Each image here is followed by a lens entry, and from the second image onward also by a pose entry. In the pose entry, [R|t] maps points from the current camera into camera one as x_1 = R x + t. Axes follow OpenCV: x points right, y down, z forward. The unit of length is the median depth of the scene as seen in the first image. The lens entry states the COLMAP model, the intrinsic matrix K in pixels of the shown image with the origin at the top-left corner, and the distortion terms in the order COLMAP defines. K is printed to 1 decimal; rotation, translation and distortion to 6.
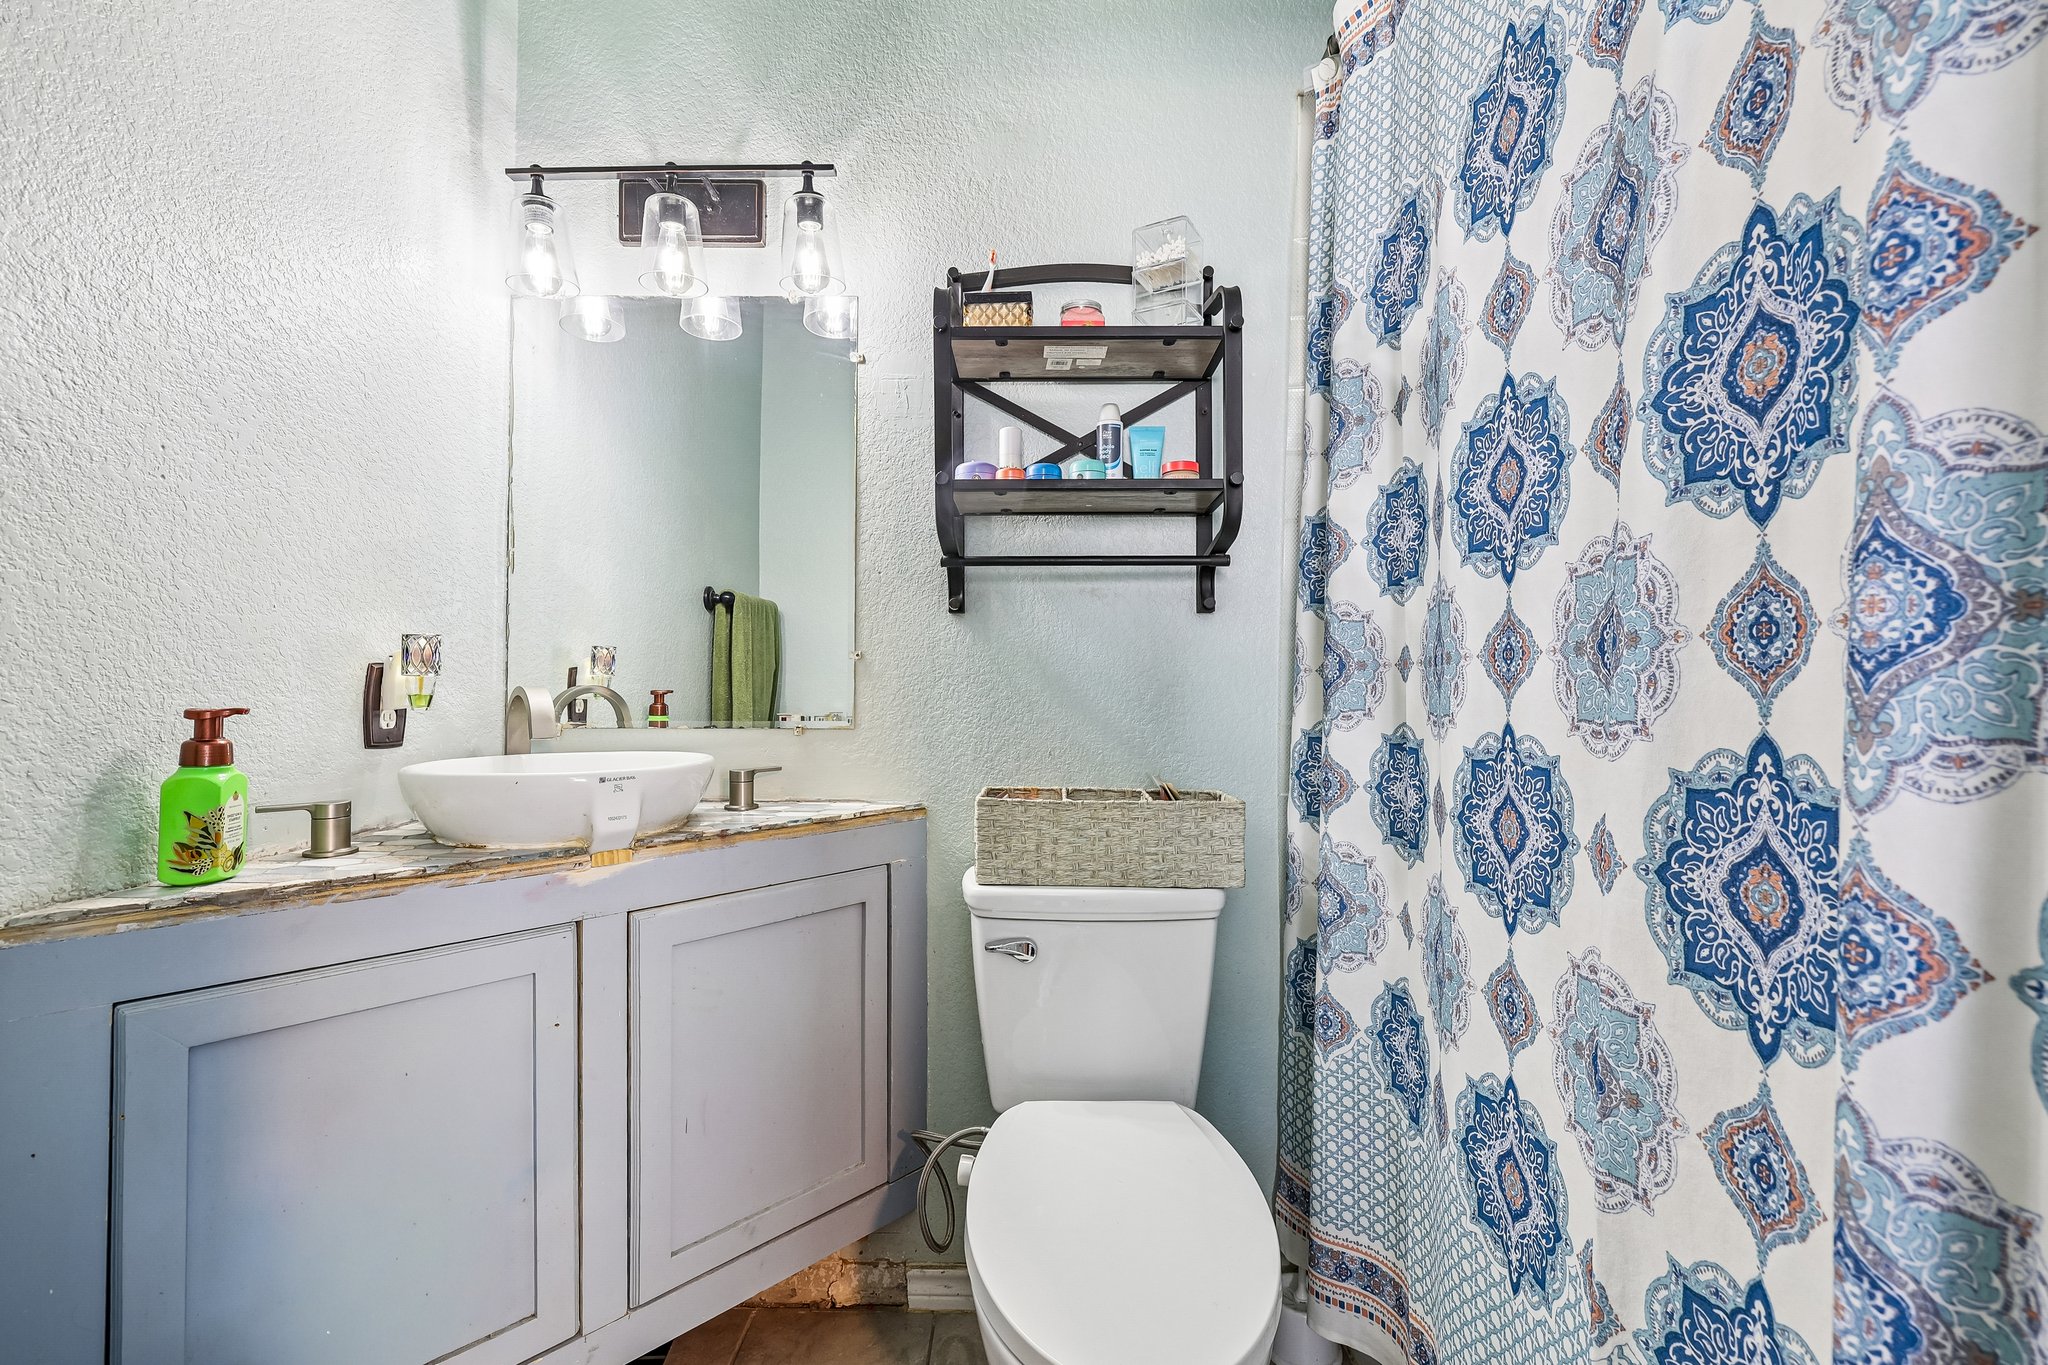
lens RADIAL K [[865.4, 0, 1029.5], [0, 865.4, 686.4], [0, 0, 1]] dist [0.000881, 0.000133]
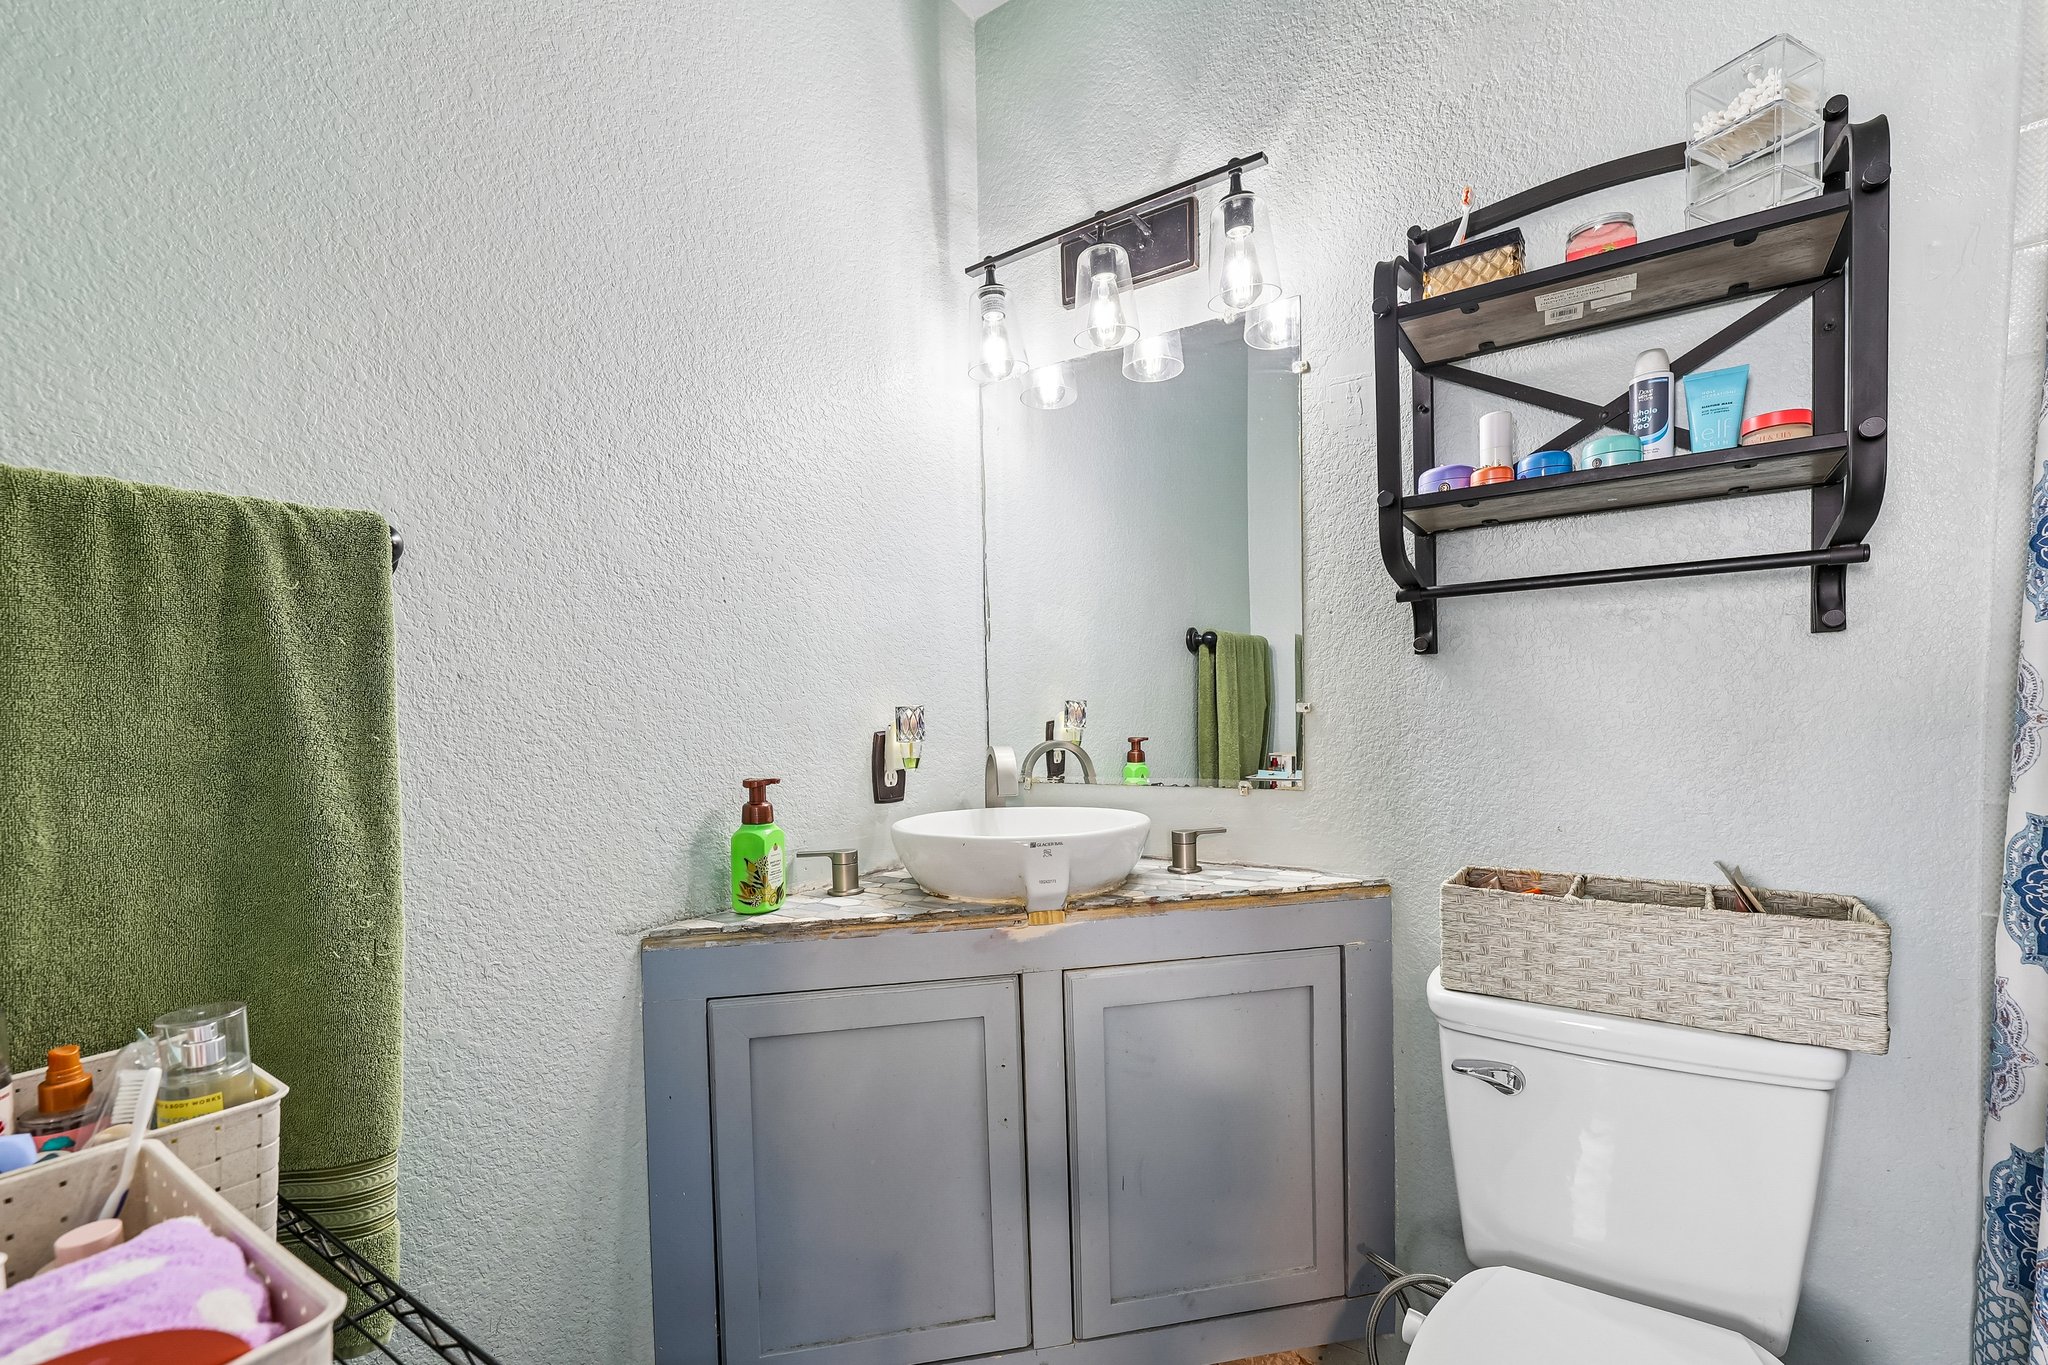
lens RADIAL K [[899.5, 0, 1019.1], [0, 899.5, 758.4], [0, 0, 1]] dist [-0.000104, 0.000498]
pose [[0.827495, 0.006281, -0.561438, 0.083079], [0.024441, 0.998587, 0.047195, -0.038834], [0.560941, -0.052776, 0.826172, 0.077609]]
